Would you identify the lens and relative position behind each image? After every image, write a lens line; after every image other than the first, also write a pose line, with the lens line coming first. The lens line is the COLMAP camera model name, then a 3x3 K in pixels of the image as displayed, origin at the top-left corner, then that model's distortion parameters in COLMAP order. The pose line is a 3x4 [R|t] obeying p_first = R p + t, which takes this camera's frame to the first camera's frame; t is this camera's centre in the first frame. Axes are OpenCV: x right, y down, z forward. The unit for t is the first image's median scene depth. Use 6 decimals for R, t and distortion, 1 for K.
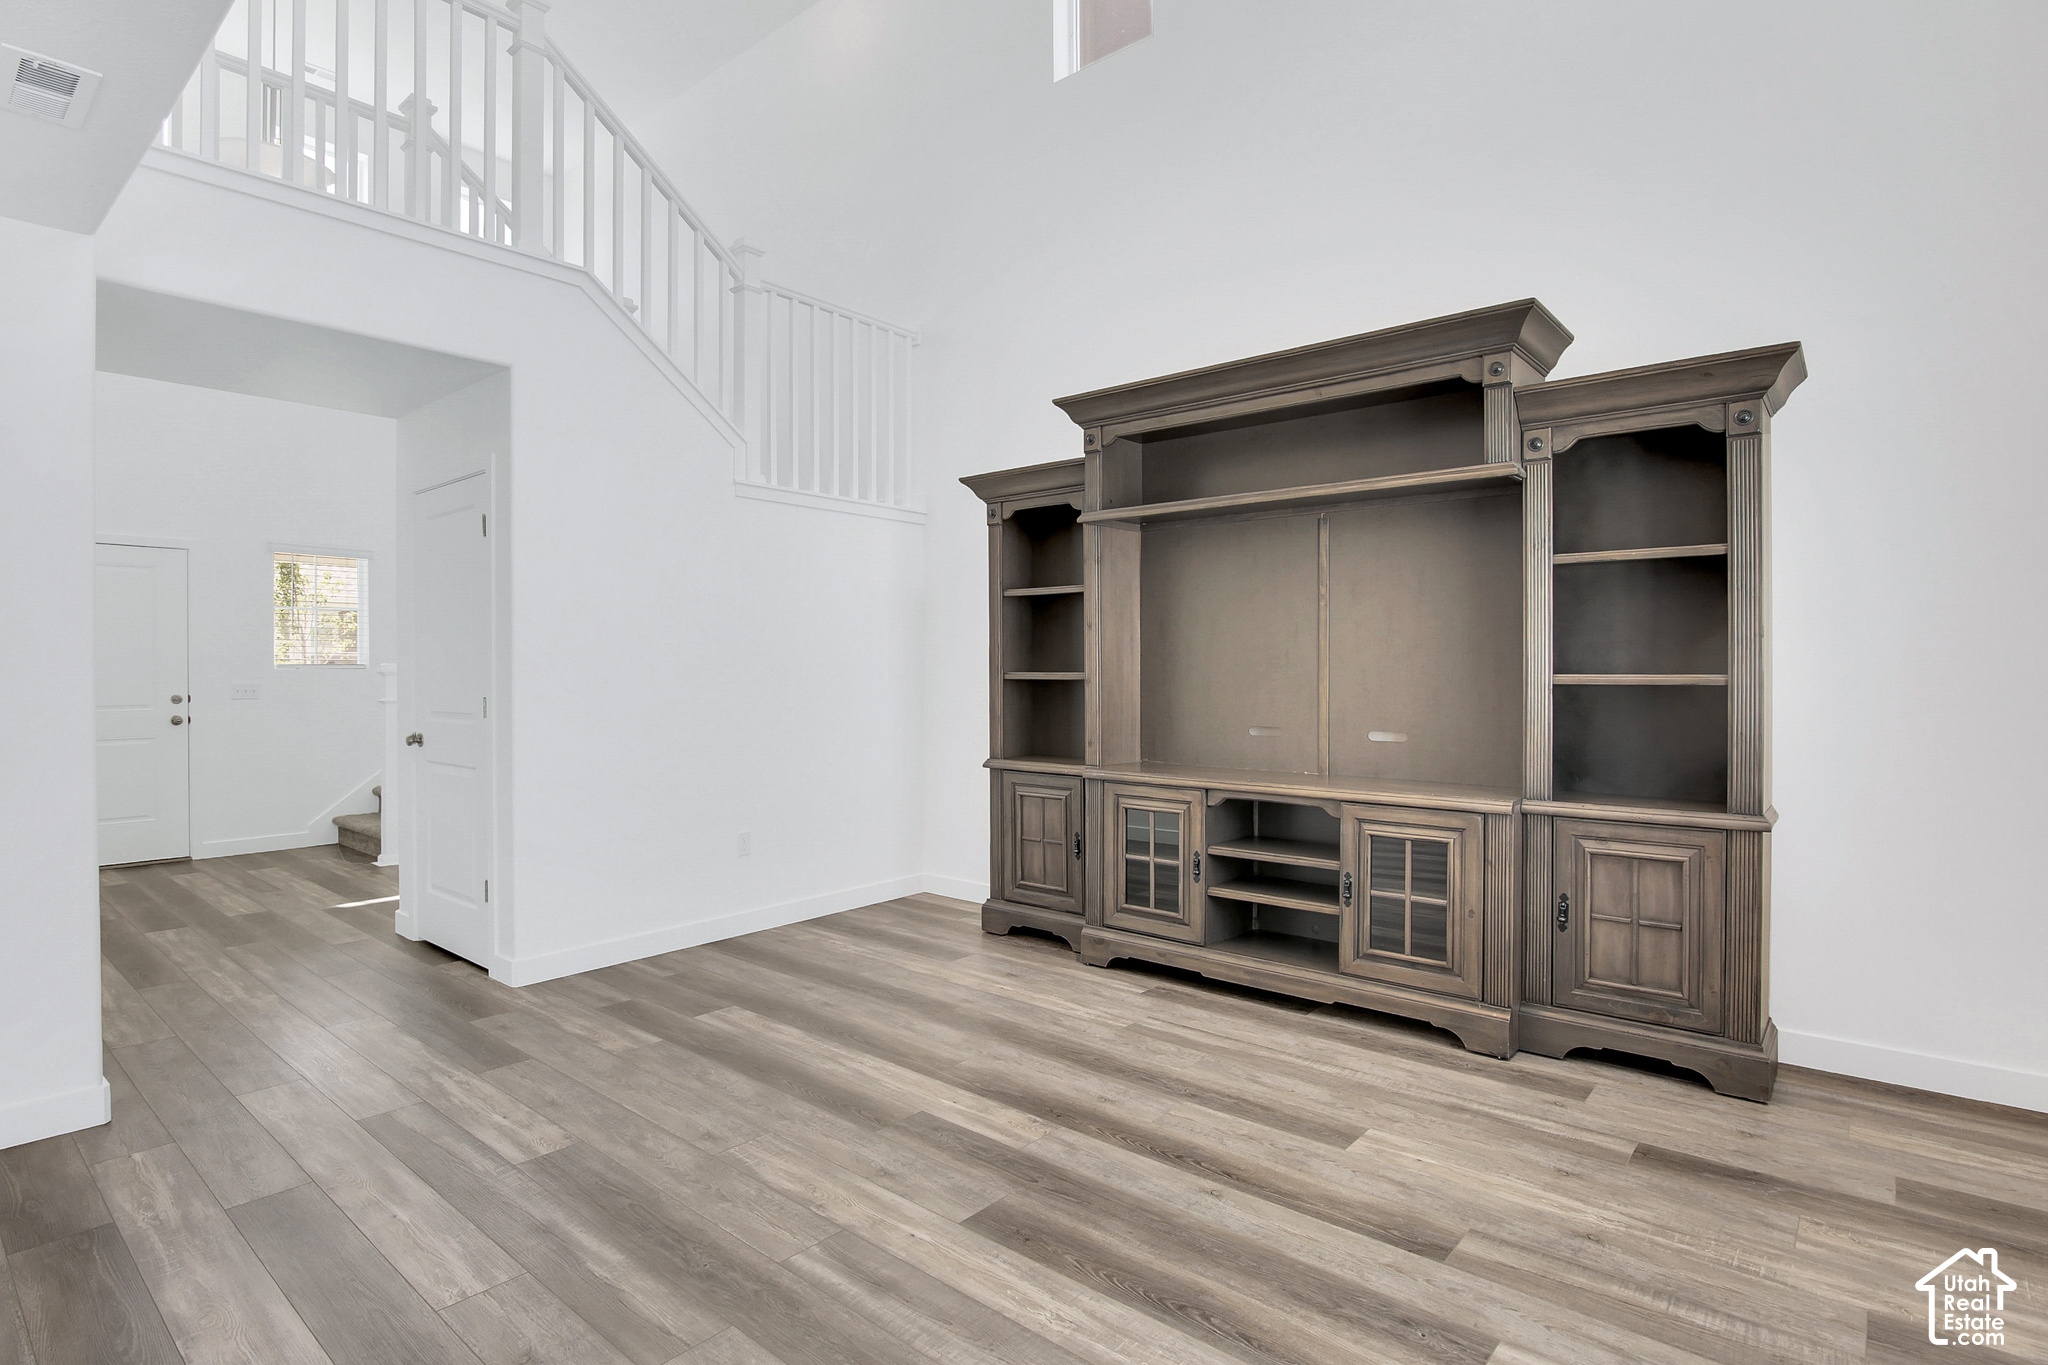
lens RADIAL K [[1026.1, 0, 1039.4], [0, 1026.1, 660.2], [0, 0, 1]] dist [-0.021054, 0.000161]
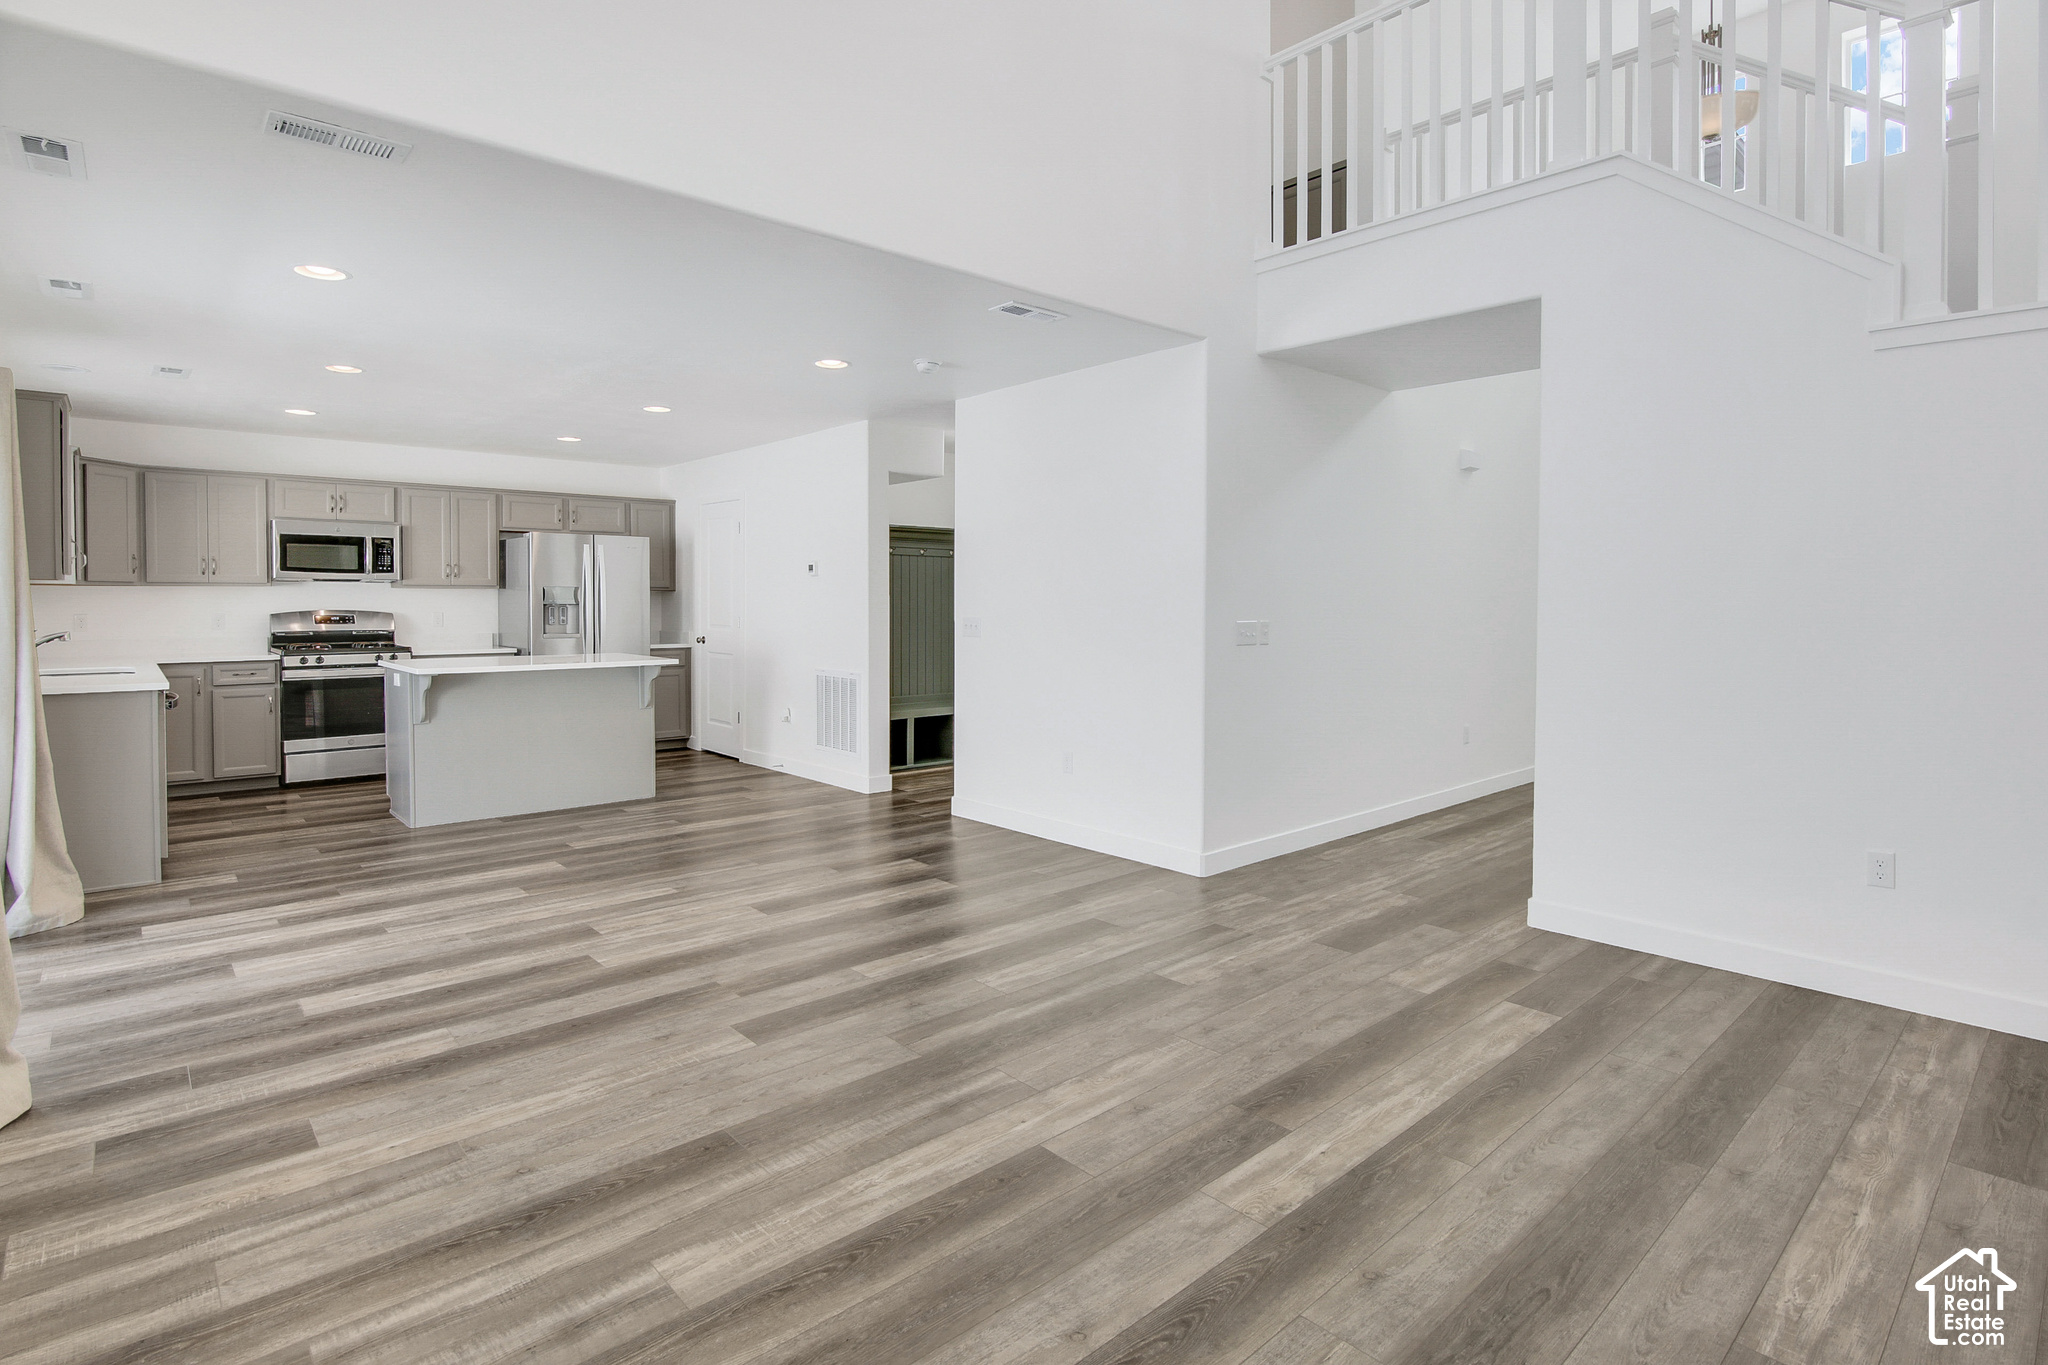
lens RADIAL K [[1026.1, 0, 1039.4], [0, 1026.1, 660.2], [0, 0, 1]] dist [-0.021054, 0.000161]
pose [[-0.131232, 0.059915, -0.989539, 0.776882], [0.003701, 0.998195, 0.059948, -0.003951], [0.991345, 0.004205, -0.131217, 0.954636]]
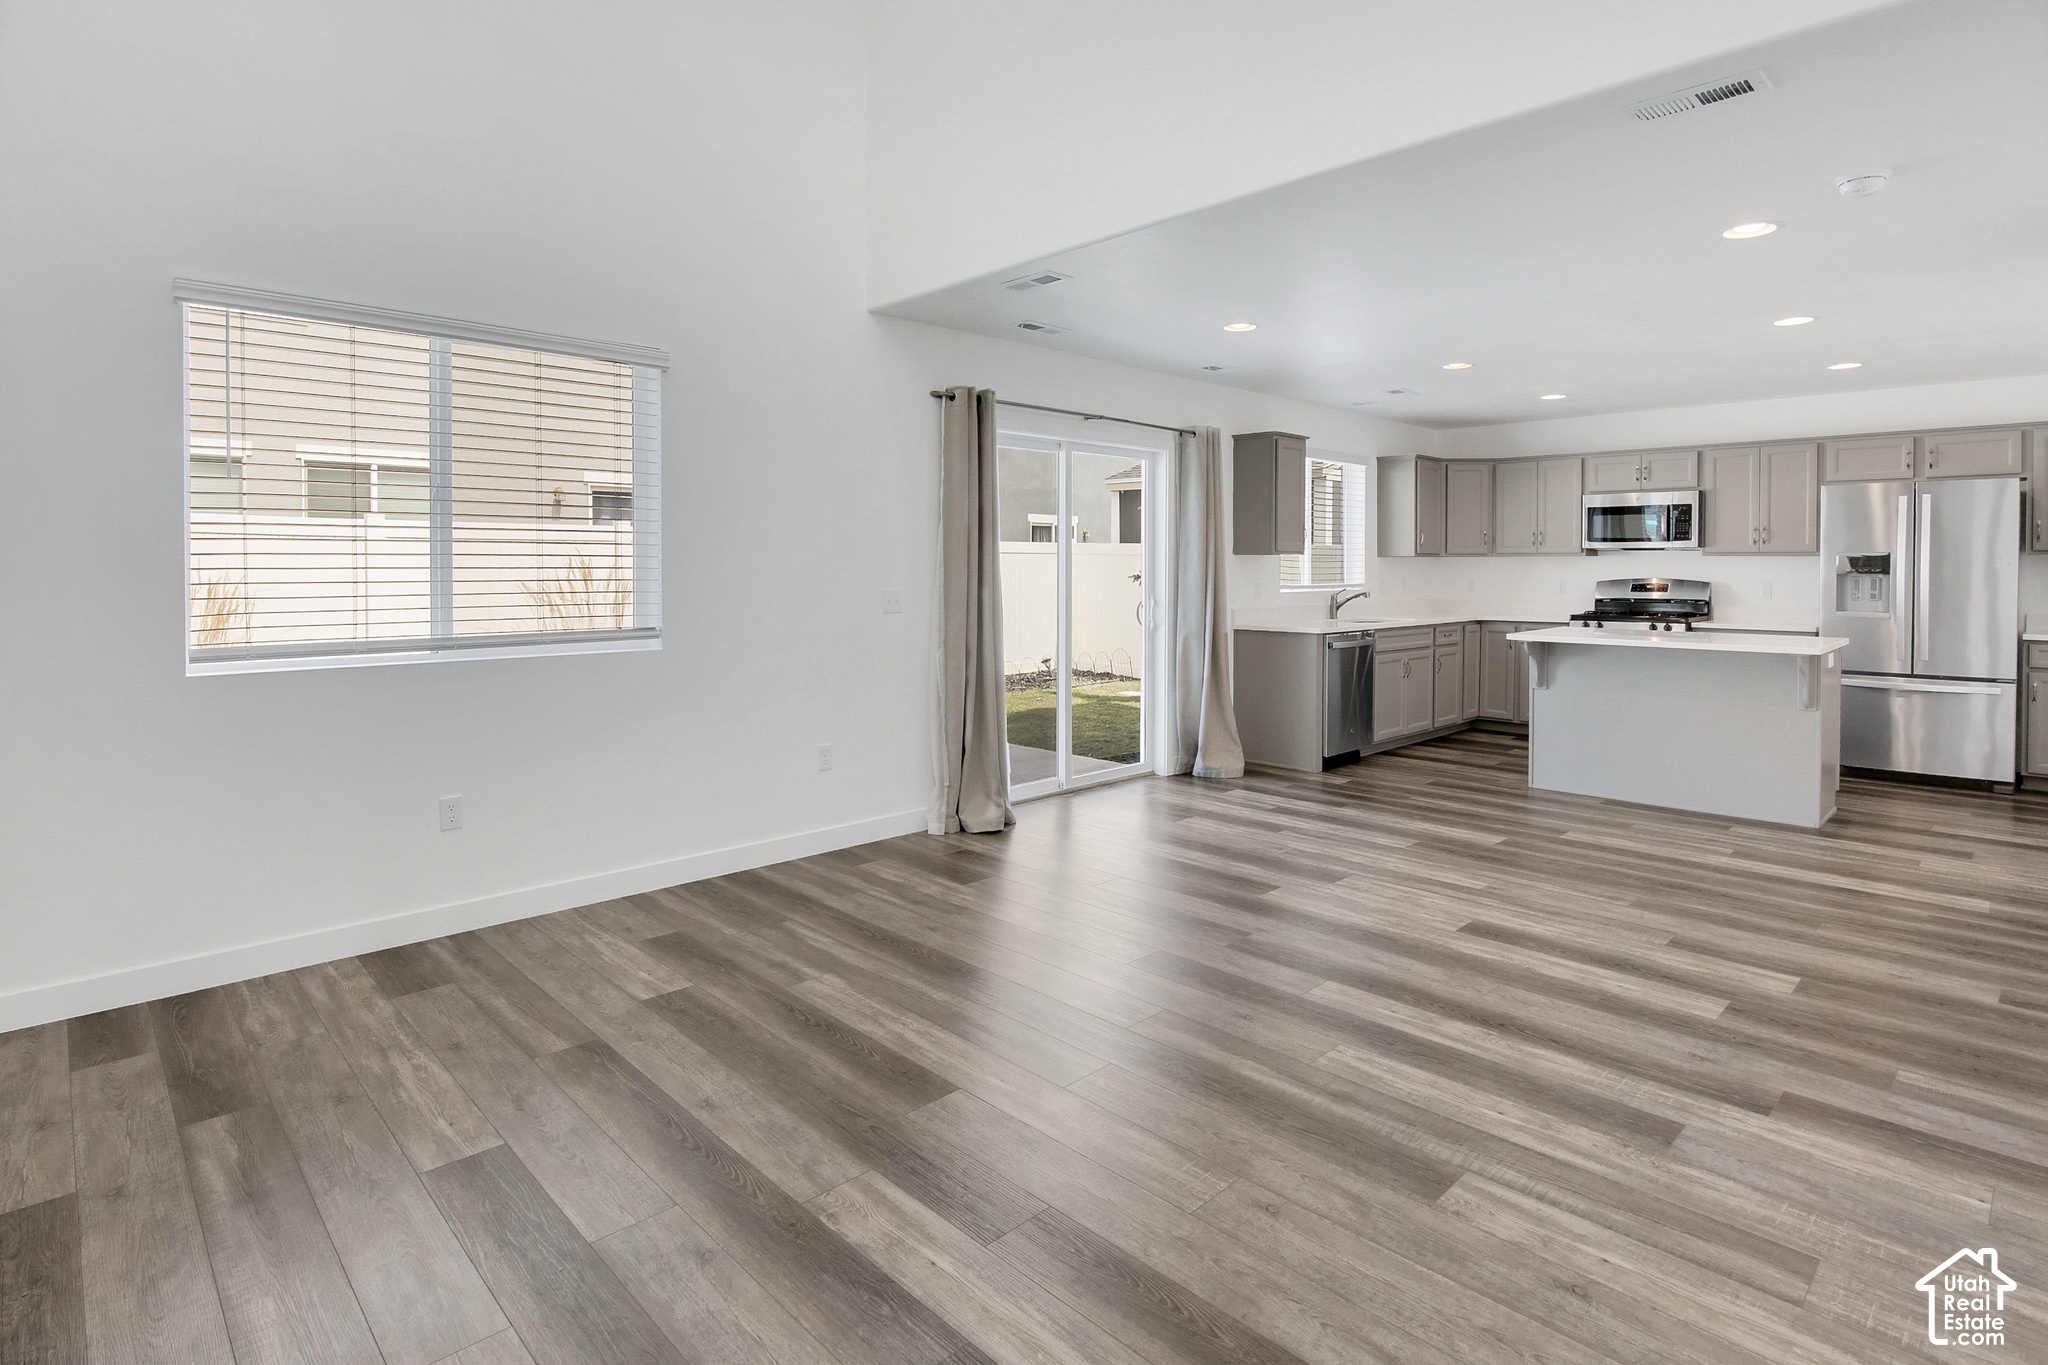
lens RADIAL K [[1073.2, 0, 989.2], [0, 1073.2, 590.7], [0, 0, 1]] dist [-0.021854, 0.000279]
pose [[-0.989651, -0.000686, 0.143497, -0.230557], [0.001893, 0.999839, 0.017835, -0.003169], [-0.143486, 0.017922, -0.989490, 1.785253]]
